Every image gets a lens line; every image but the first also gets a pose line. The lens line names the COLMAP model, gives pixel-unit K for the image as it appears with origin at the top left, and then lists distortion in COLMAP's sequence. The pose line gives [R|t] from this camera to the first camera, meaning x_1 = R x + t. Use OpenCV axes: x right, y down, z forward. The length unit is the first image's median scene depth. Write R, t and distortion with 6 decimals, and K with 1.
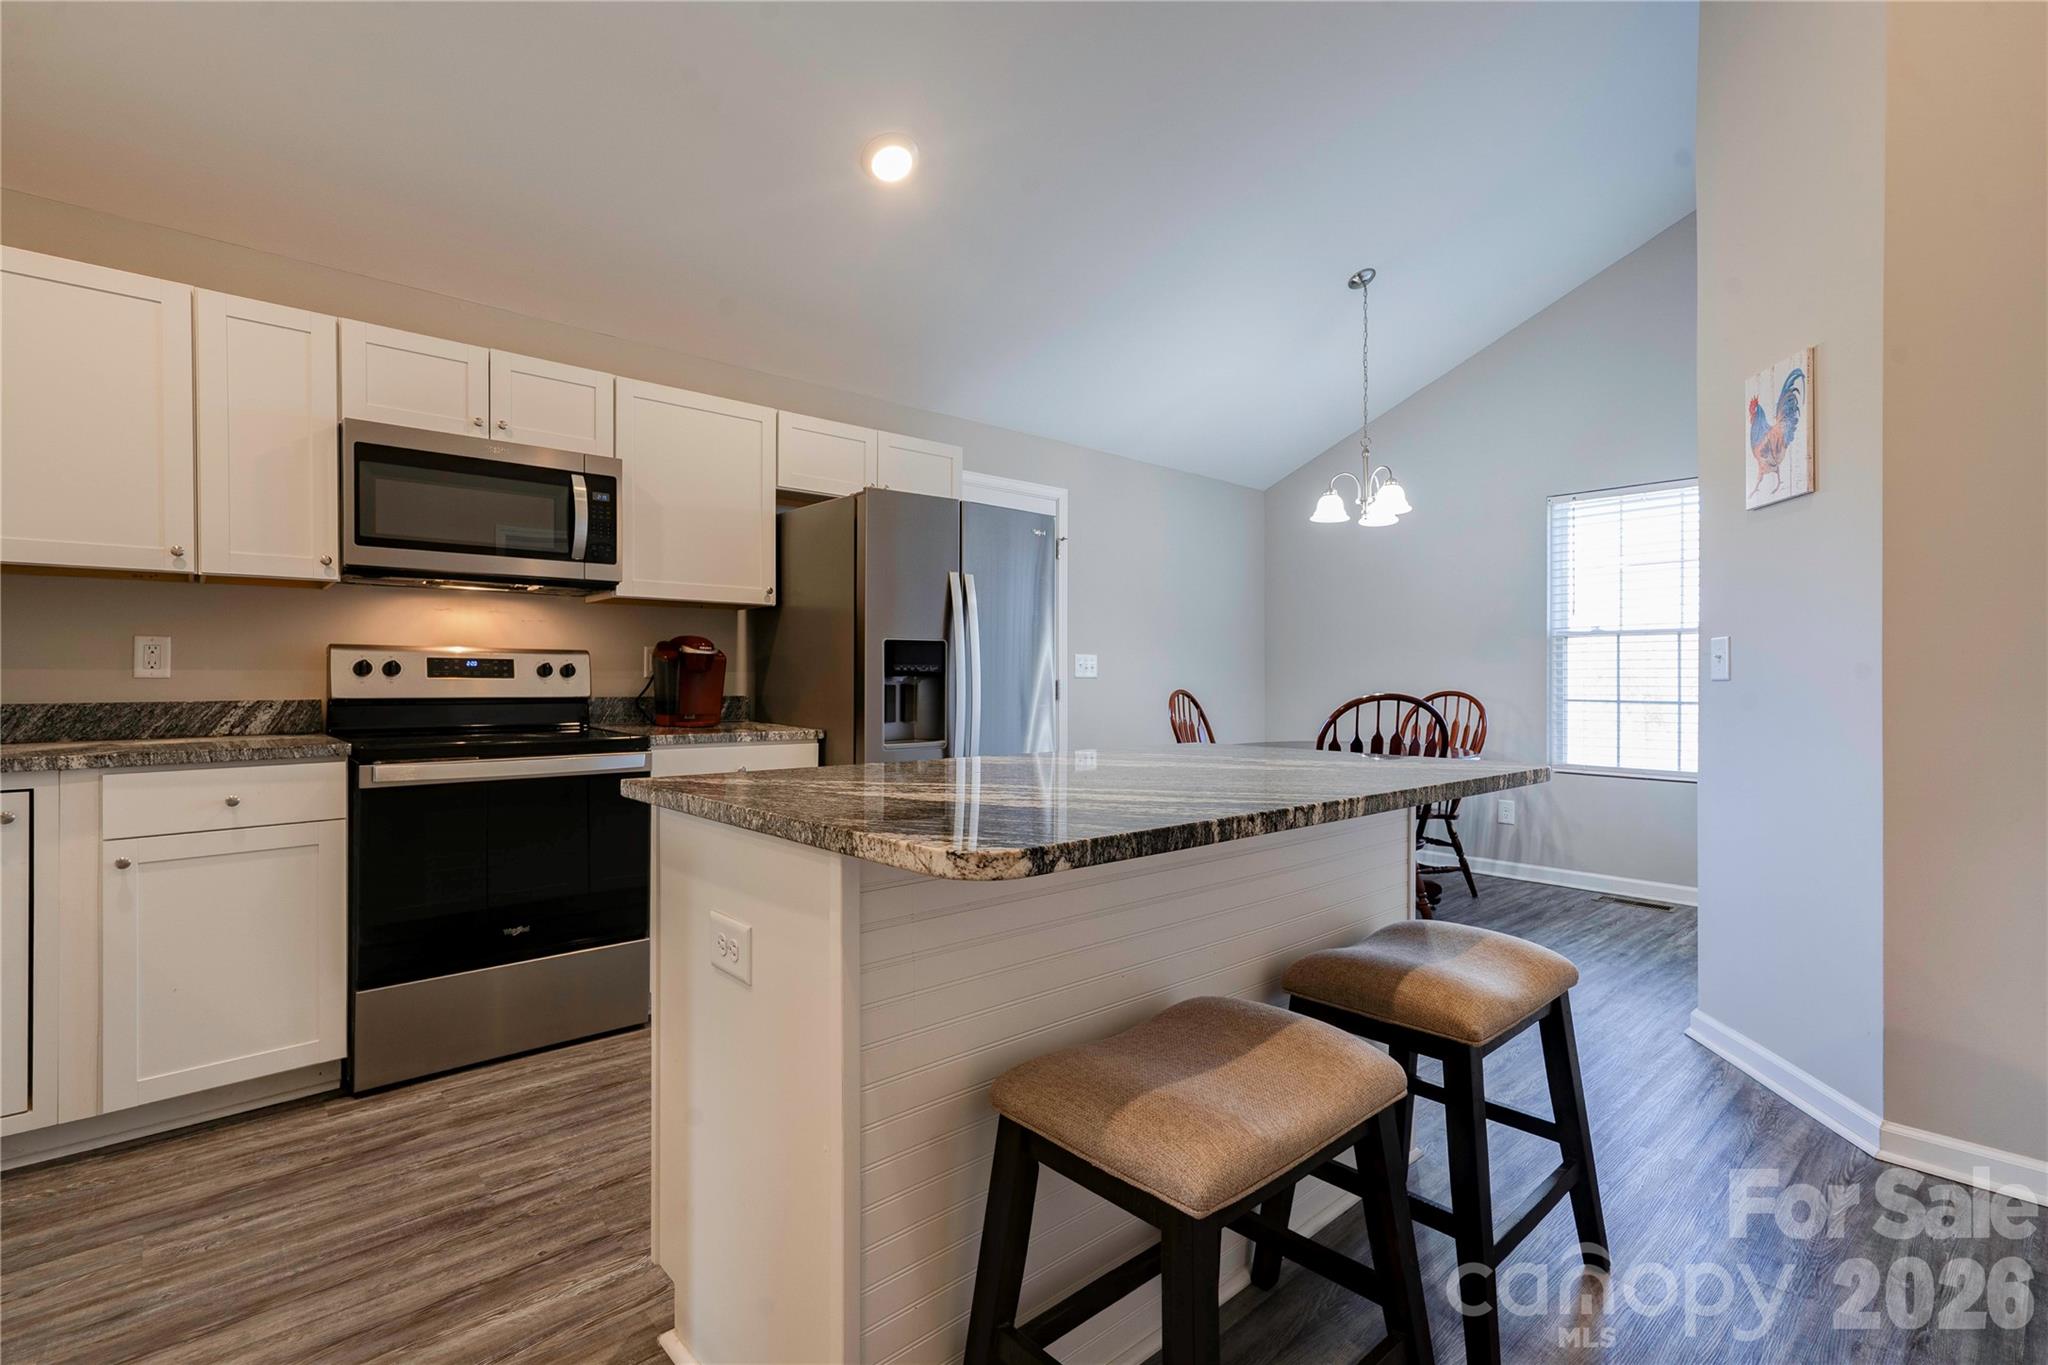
lens RADIAL K [[937.7, 0, 1008.6], [0, 937.7, 679.2], [0, 0, 1]] dist [-0.002764, 0.013544]
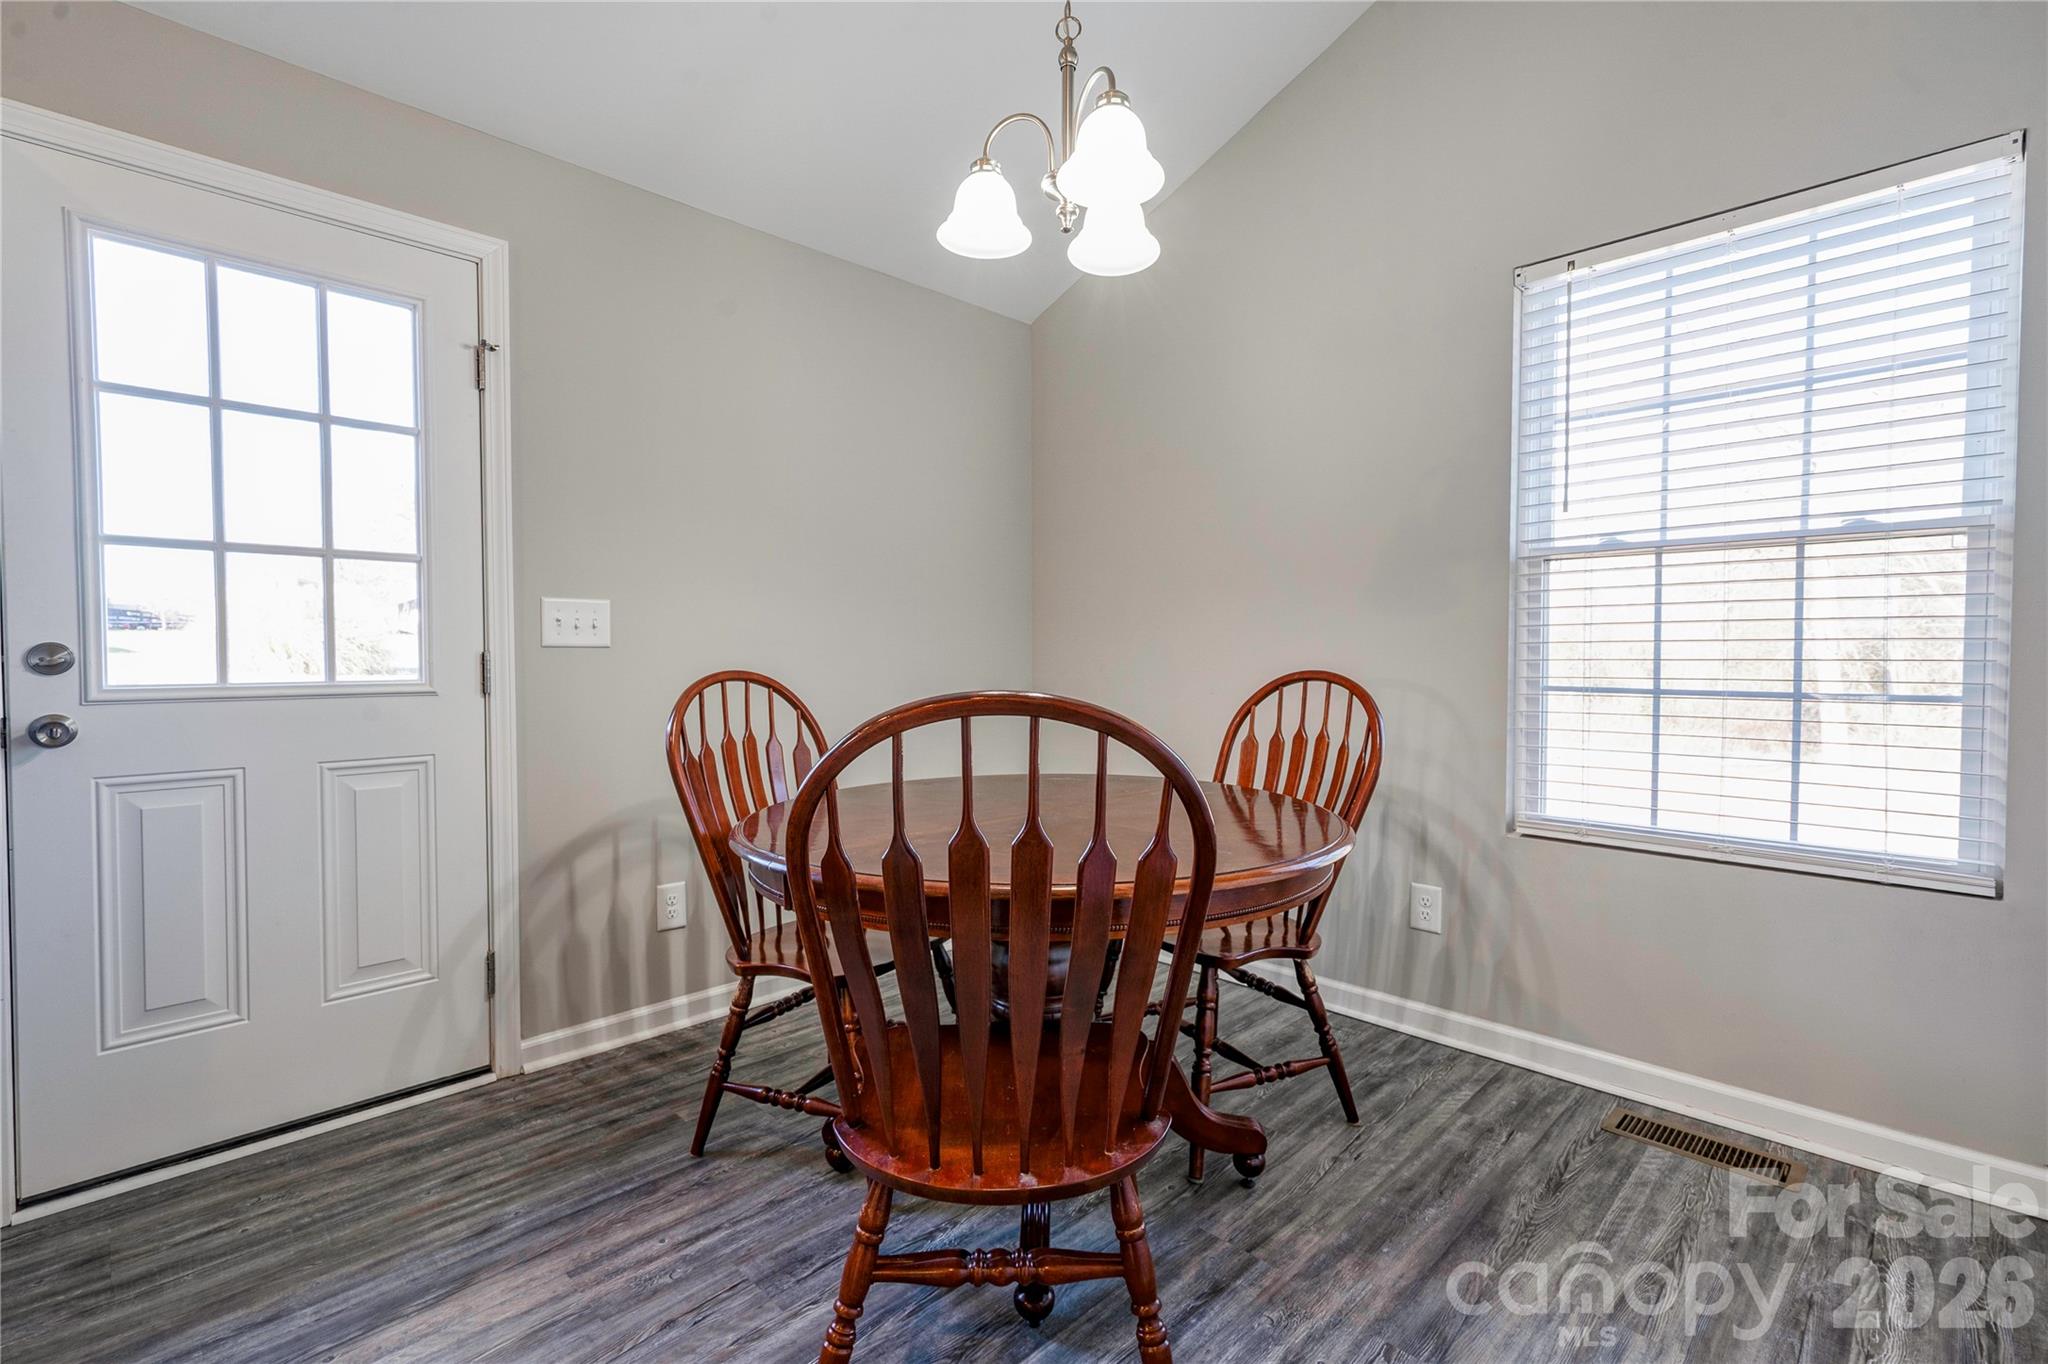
lens RADIAL K [[944.2, 0, 1010.1], [0, 944.2, 678.6], [0, 0, 1]] dist [-0.002977, 0.013538]
pose [[0.998469, -0.004800, 0.055101, 0.463231], [0.003086, 0.999510, 0.031158, 0.001752], [-0.055224, -0.030940, 0.997995, 0.842591]]
